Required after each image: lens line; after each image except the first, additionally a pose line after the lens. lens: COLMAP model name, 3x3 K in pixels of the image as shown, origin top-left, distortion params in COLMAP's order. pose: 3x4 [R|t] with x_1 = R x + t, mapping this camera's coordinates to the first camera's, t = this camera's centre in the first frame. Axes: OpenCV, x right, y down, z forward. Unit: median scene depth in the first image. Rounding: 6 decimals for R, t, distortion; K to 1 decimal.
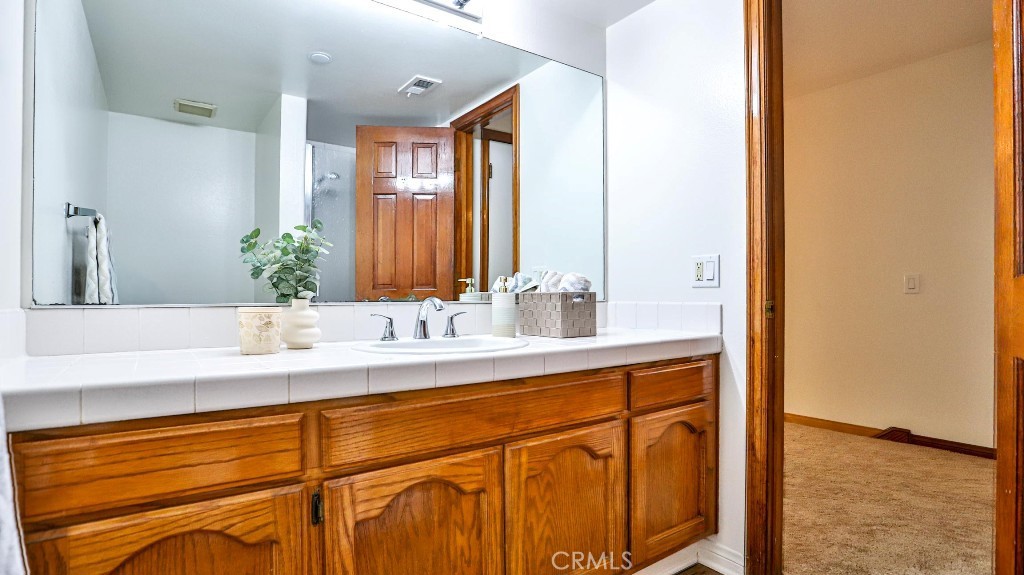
lens RADIAL K [[506.8, 0, 507.7], [0, 506.8, 285.1], [0, 0, 1]] dist [-0.056737, 0.023959]
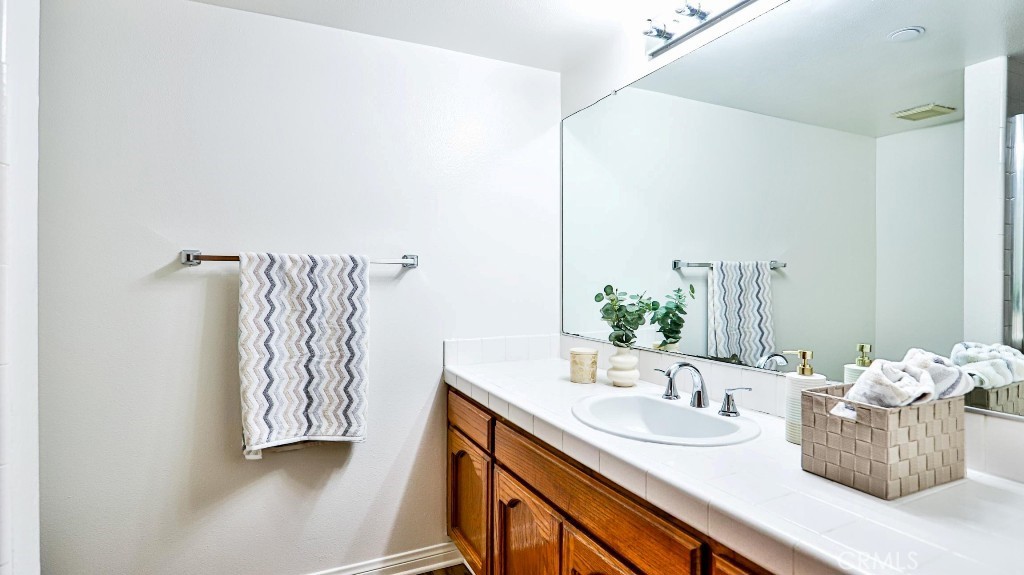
lens RADIAL K [[506.8, 0, 507.7], [0, 506.8, 285.1], [0, 0, 1]] dist [-0.056737, 0.023959]
pose [[-0.137094, 0.016495, -0.990421, 0.838923], [0.004588, 0.999861, 0.016018, -0.142210], [0.990547, -0.002348, -0.137151, 0.865037]]
